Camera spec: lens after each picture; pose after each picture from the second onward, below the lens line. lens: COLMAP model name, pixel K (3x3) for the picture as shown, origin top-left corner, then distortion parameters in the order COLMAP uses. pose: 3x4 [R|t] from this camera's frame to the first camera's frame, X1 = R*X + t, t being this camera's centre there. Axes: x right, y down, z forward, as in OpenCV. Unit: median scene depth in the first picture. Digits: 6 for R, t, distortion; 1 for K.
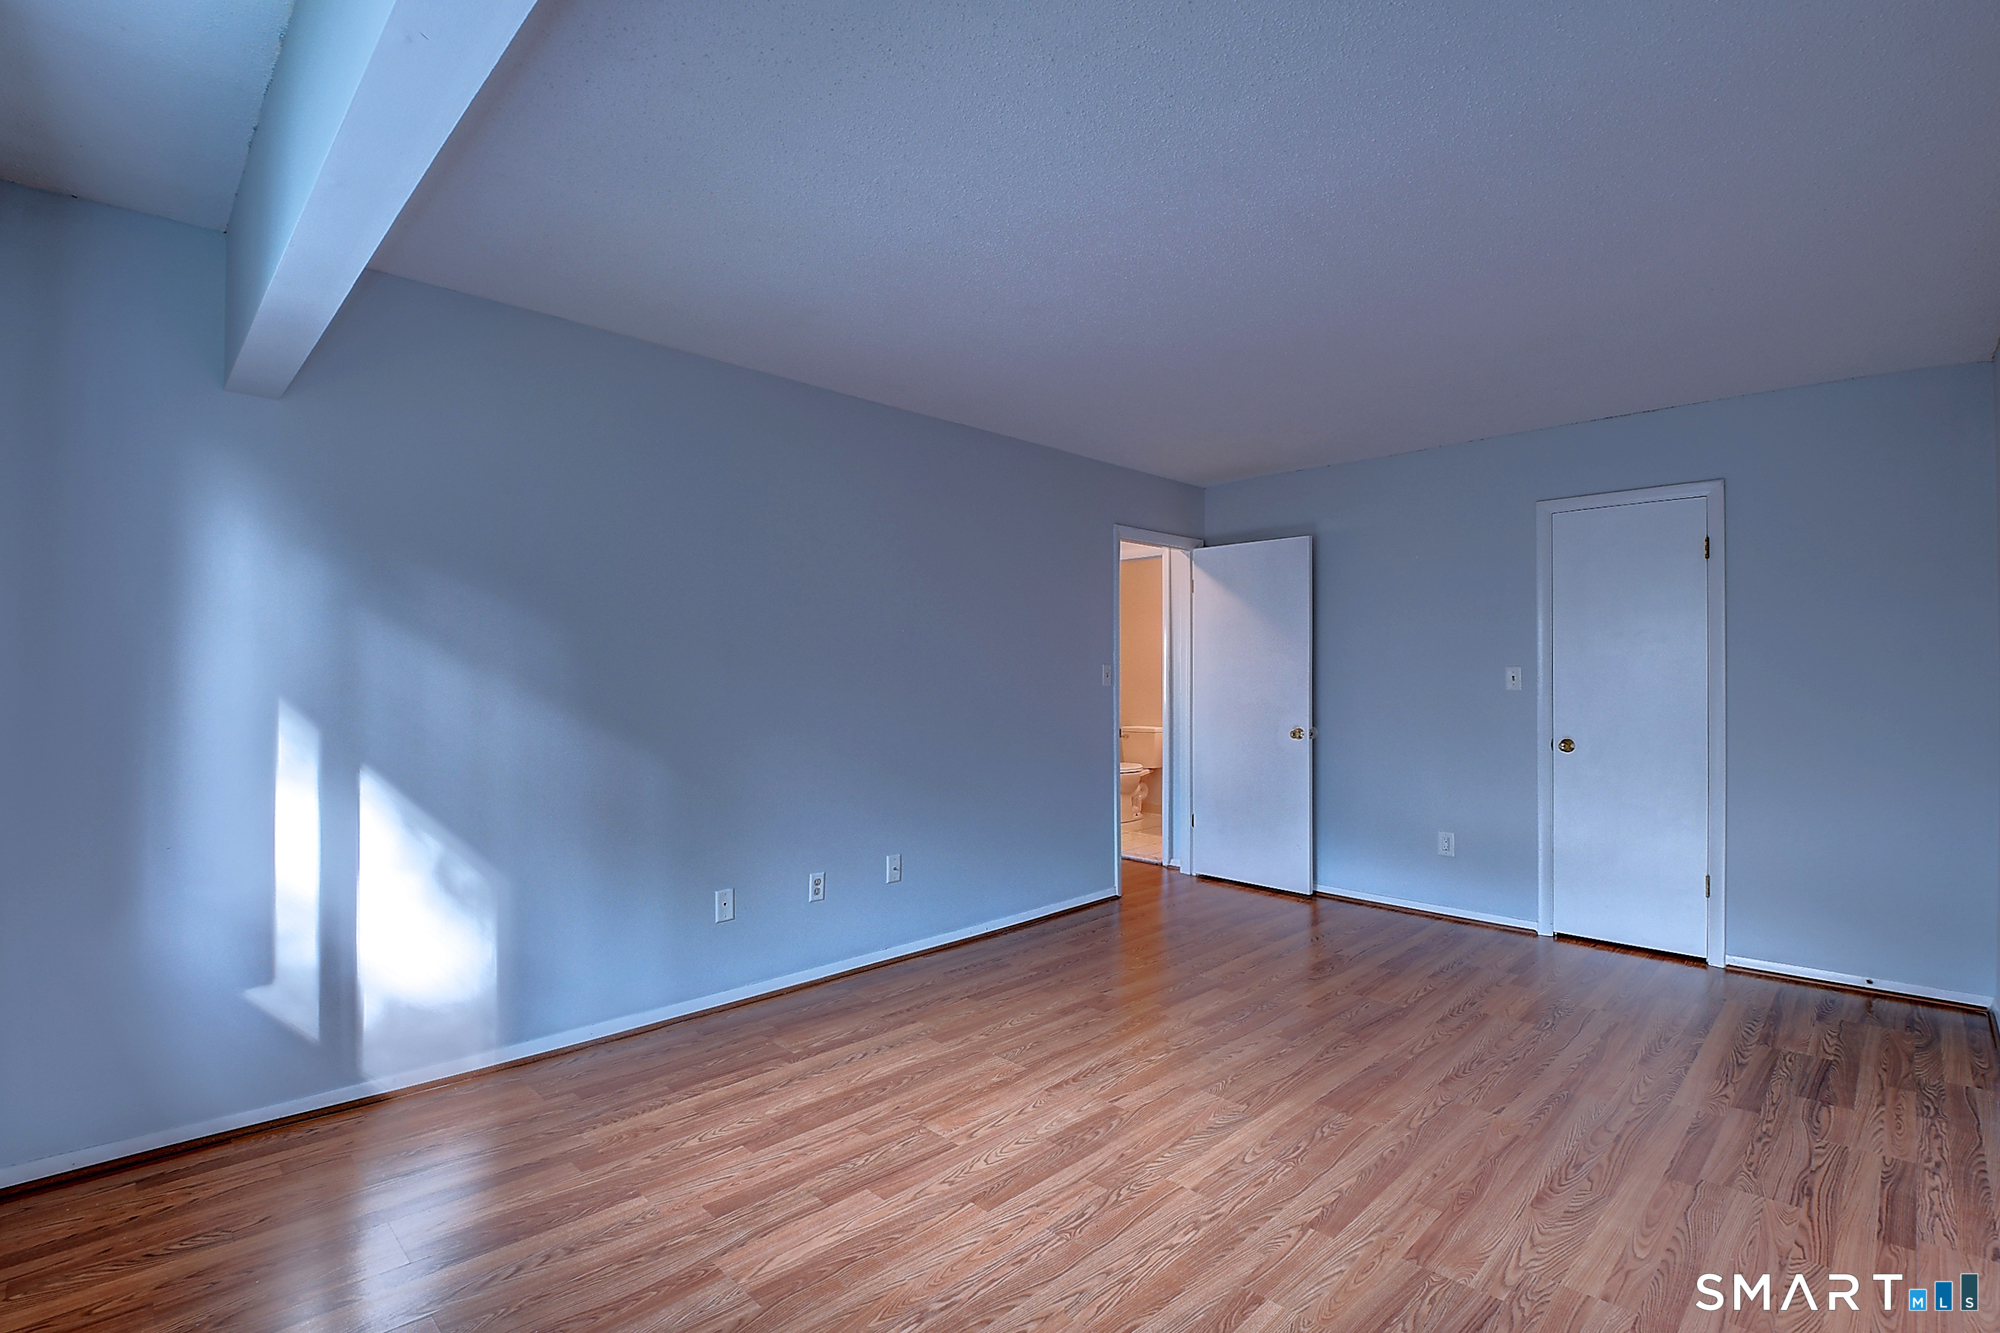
lens RADIAL K [[893.8, 0, 997.9], [0, 893.8, 670.0], [0, 0, 1]] dist [-0.008441, -0.010102]
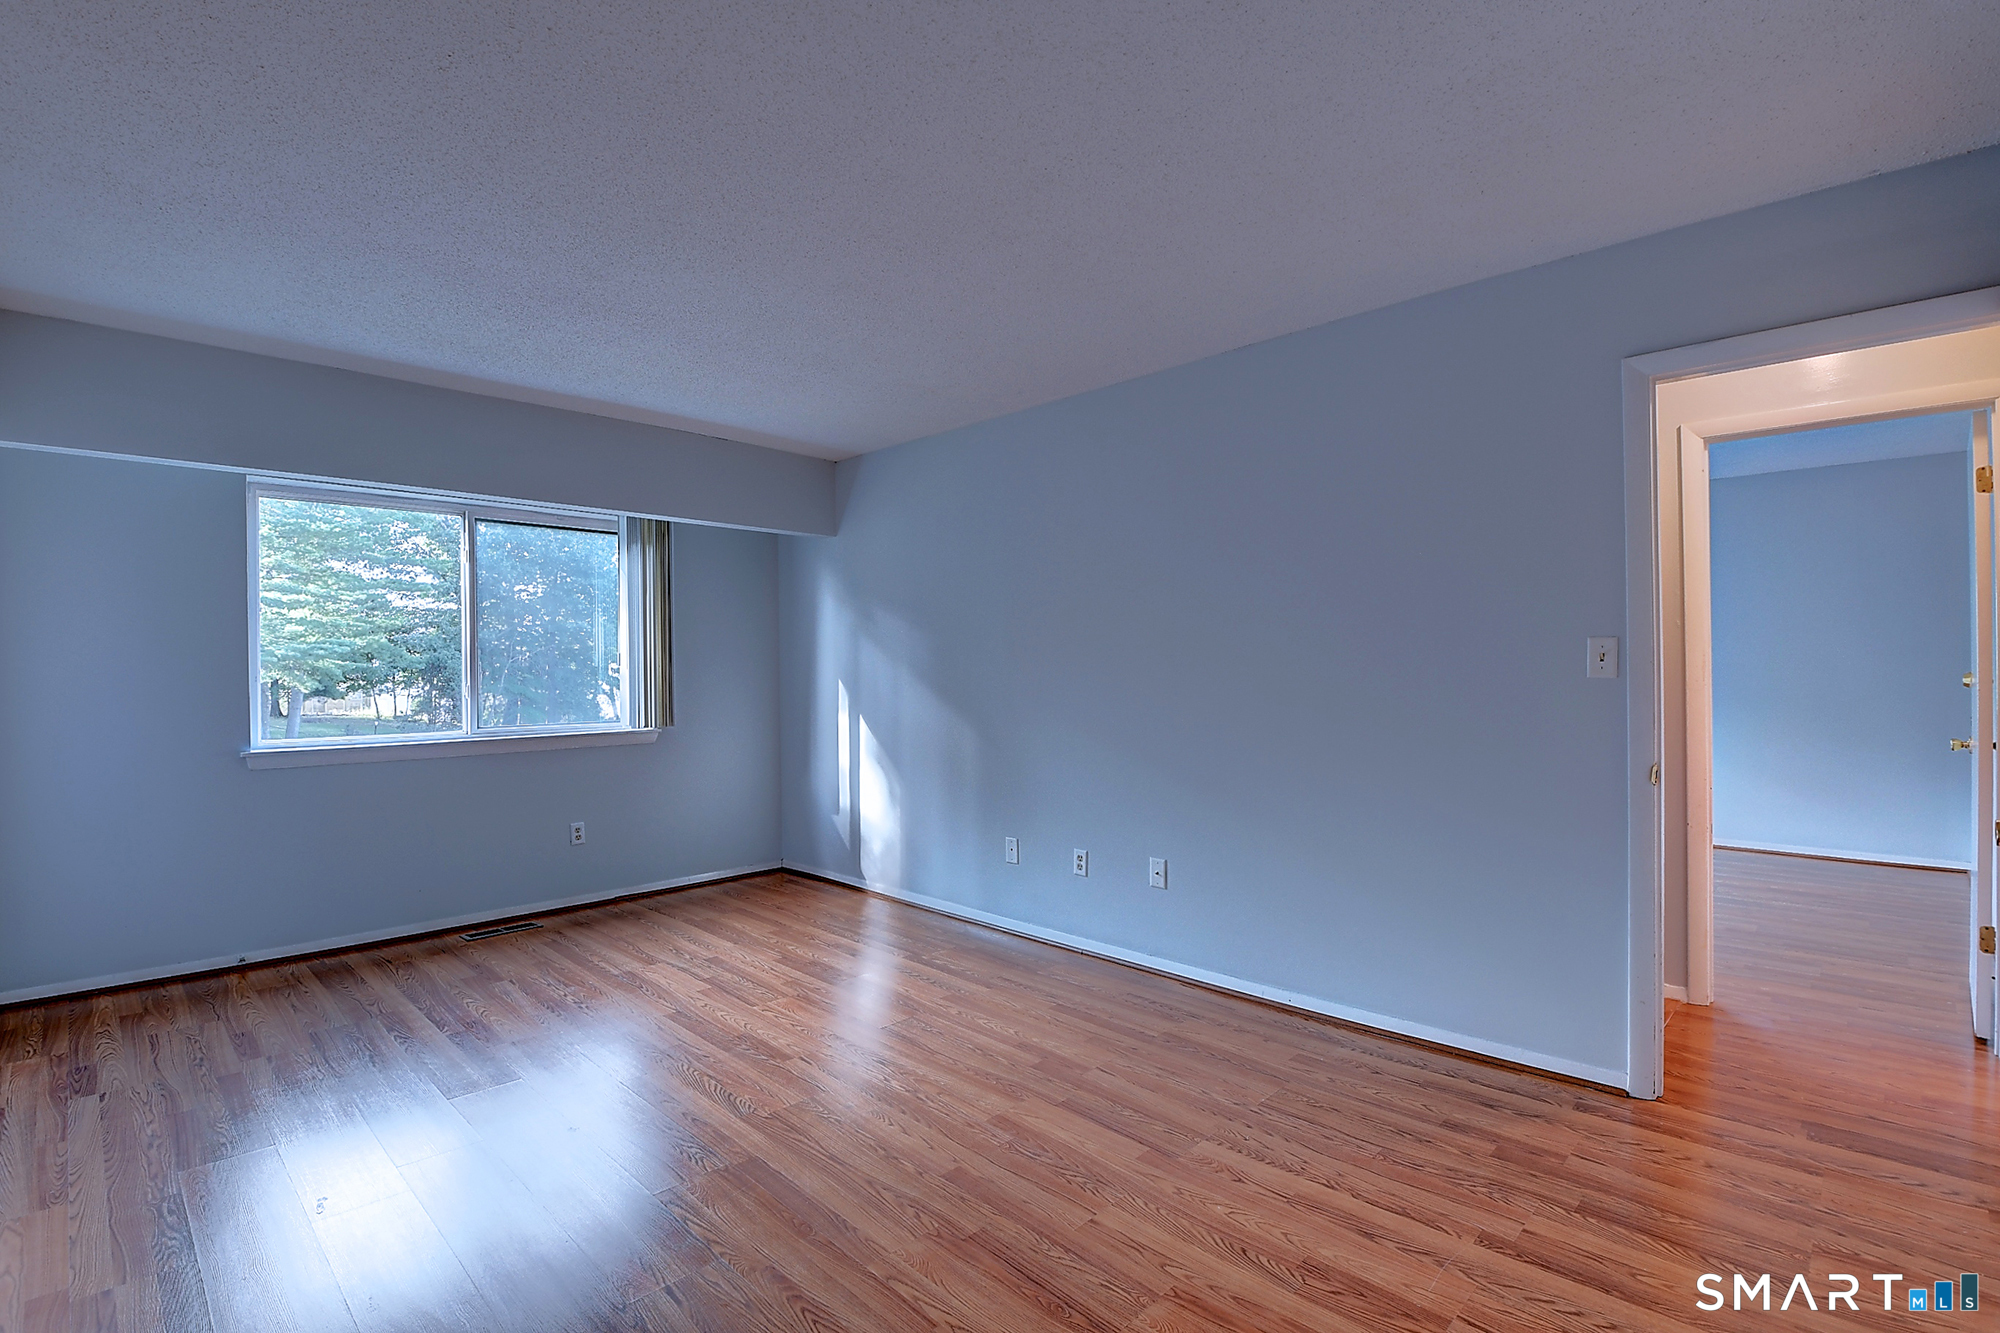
lens RADIAL K [[933.2, 0, 1004.0], [0, 933.2, 665.7], [0, 0, 1]] dist [-0.011497, -0.000925]
pose [[0.037095, 0.000034, -0.999312, 1.046059], [0.004364, 0.999990, 0.000196, 0.007107], [0.999302, -0.004368, 0.037094, 0.996422]]
